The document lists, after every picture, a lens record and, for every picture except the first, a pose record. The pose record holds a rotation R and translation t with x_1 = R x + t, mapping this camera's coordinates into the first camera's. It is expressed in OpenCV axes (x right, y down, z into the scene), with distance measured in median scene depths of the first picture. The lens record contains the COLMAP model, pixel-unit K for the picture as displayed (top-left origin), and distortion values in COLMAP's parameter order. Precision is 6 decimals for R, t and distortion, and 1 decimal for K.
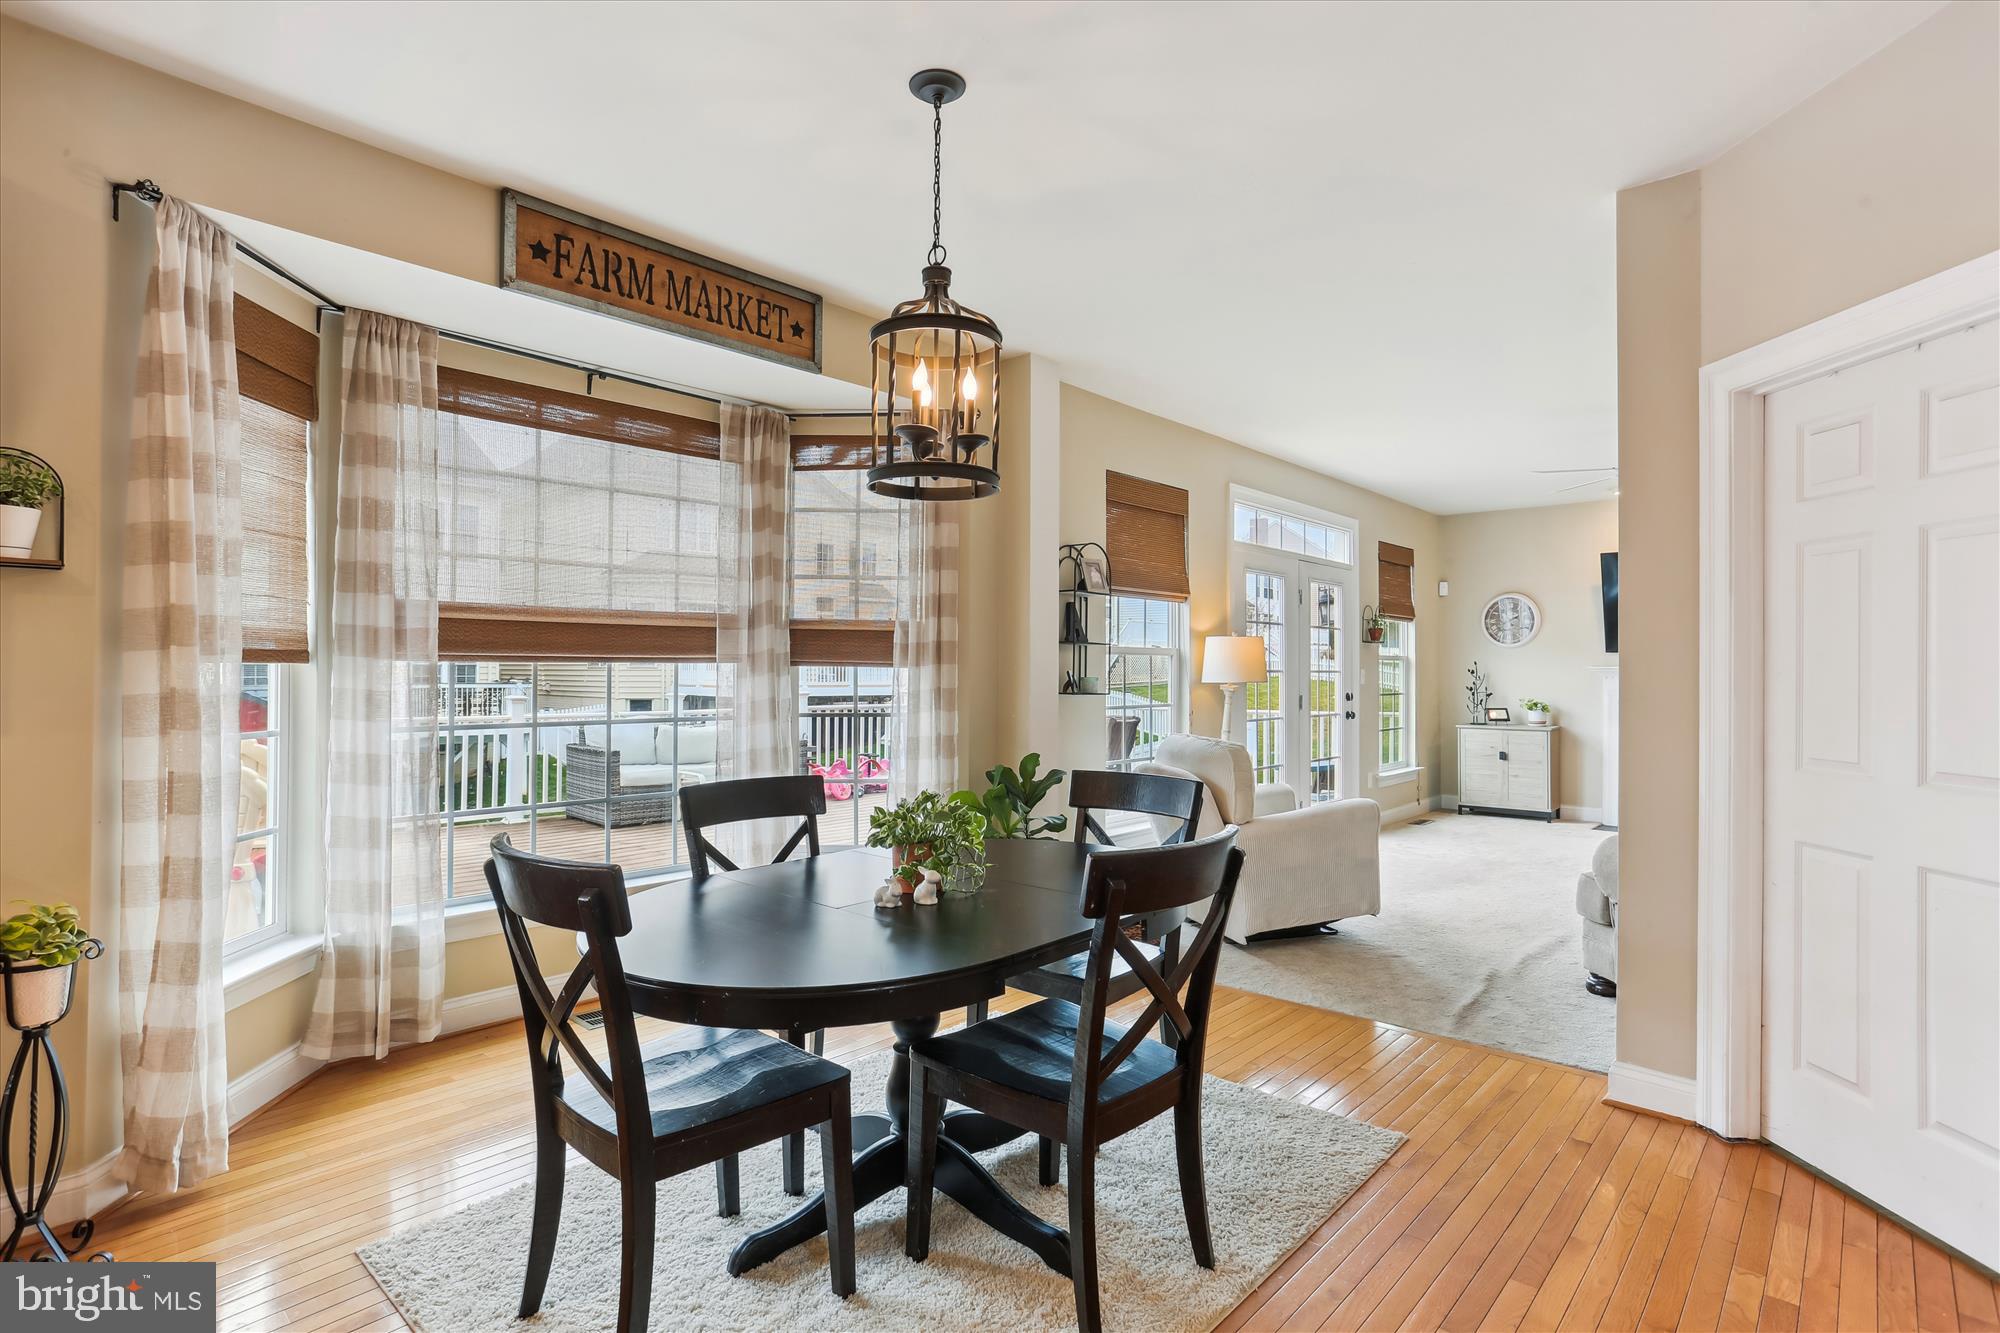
lens RADIAL K [[992.8, 0, 990.9], [0, 992.8, 658.6], [0, 0, 1]] dist [-0.050498, 0.029038]
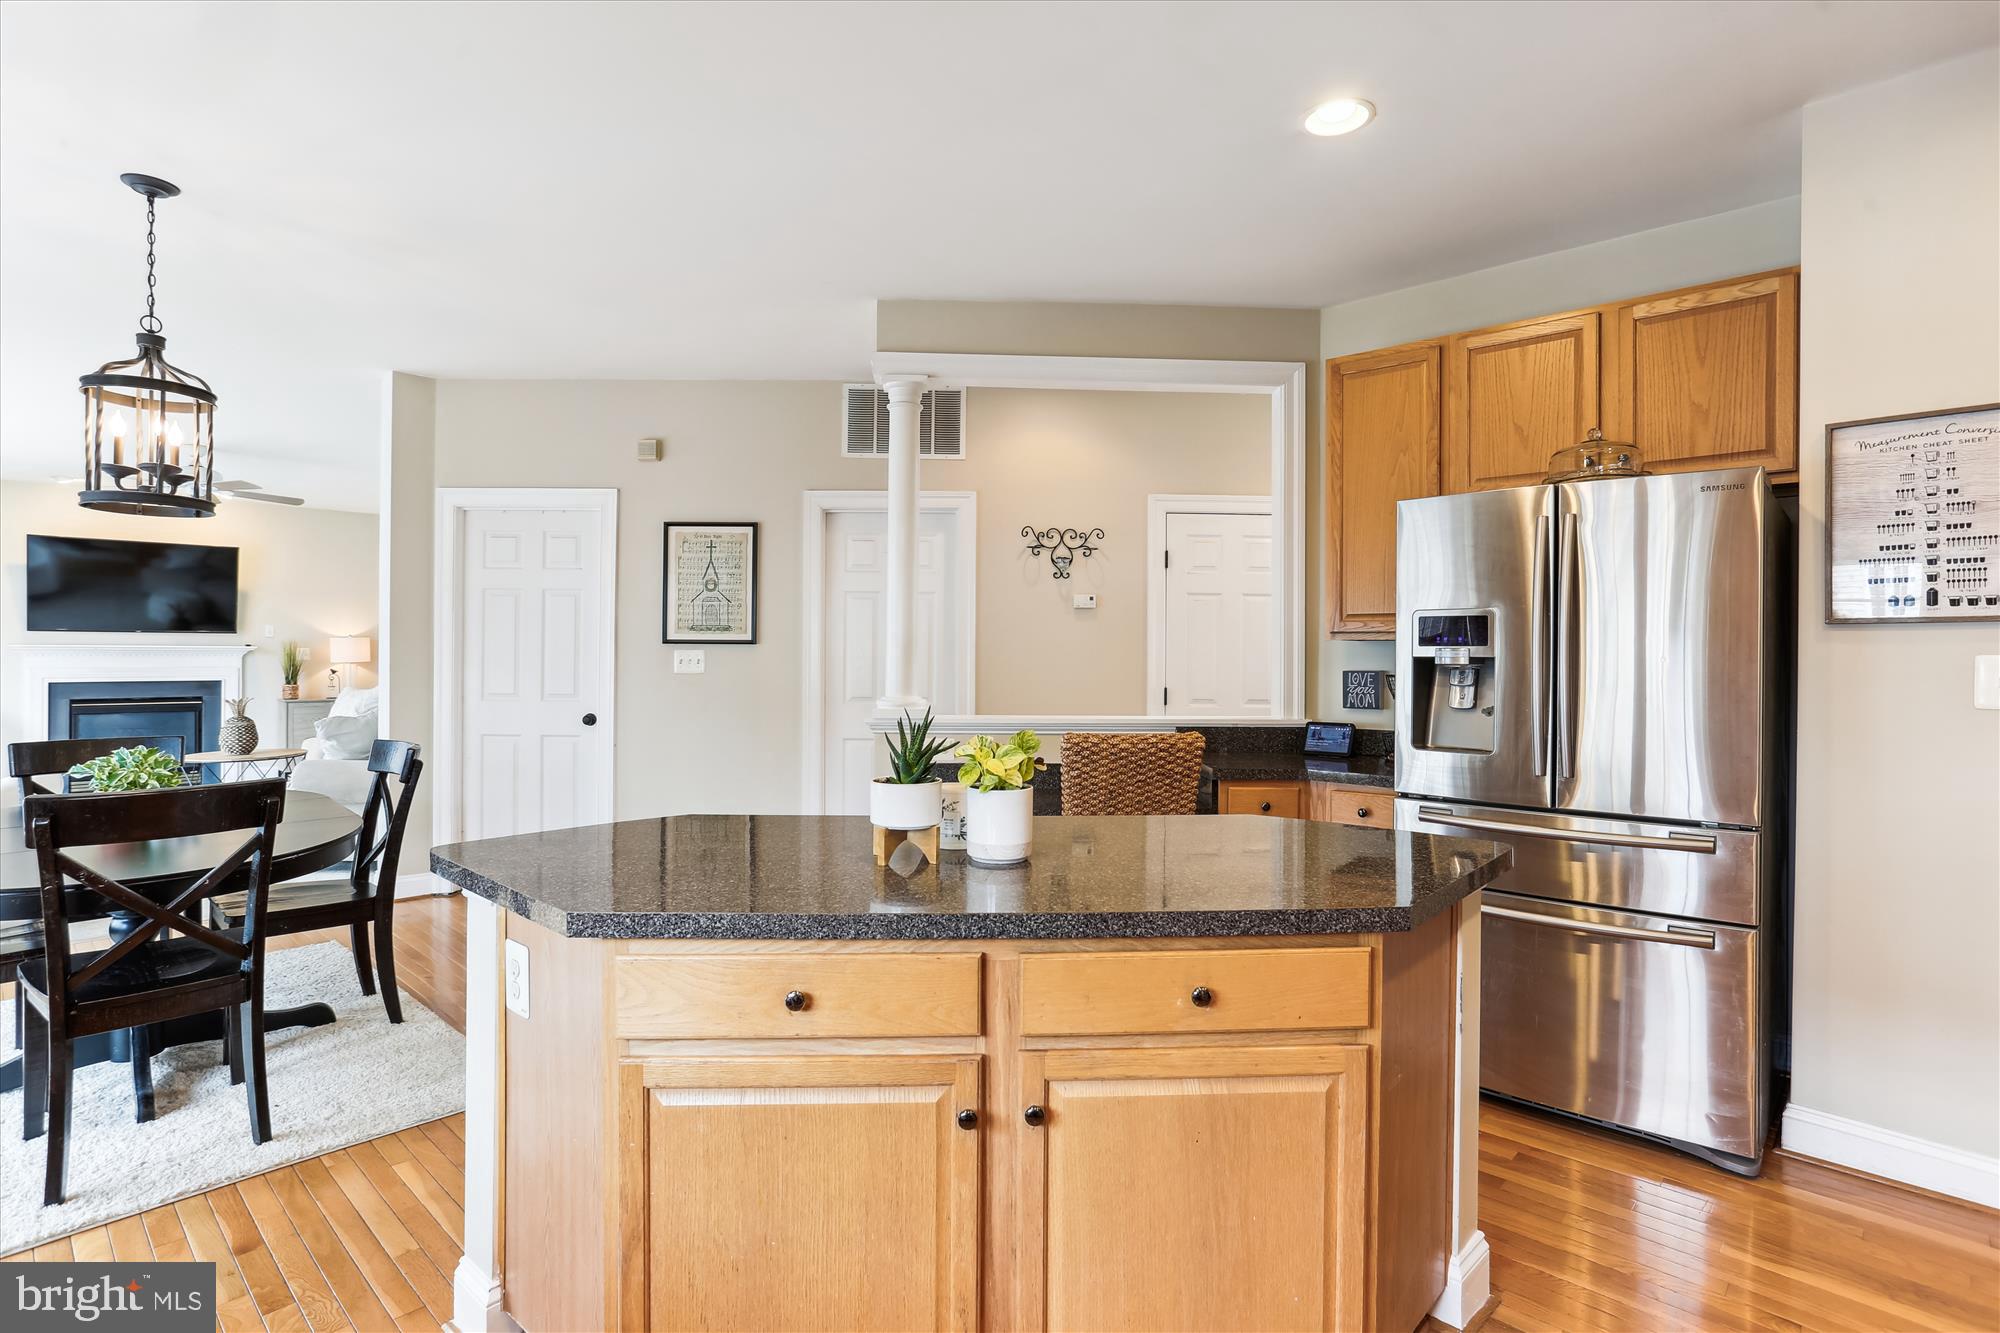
lens RADIAL K [[992.8, 0, 990.9], [0, 992.8, 658.6], [0, 0, 1]] dist [-0.050498, 0.029038]
pose [[0.008355, -0.008203, 0.999931, -0.737263], [-0.016114, 0.999835, 0.008336, -0.003944], [-0.999835, -0.016183, 0.008221, -0.054013]]
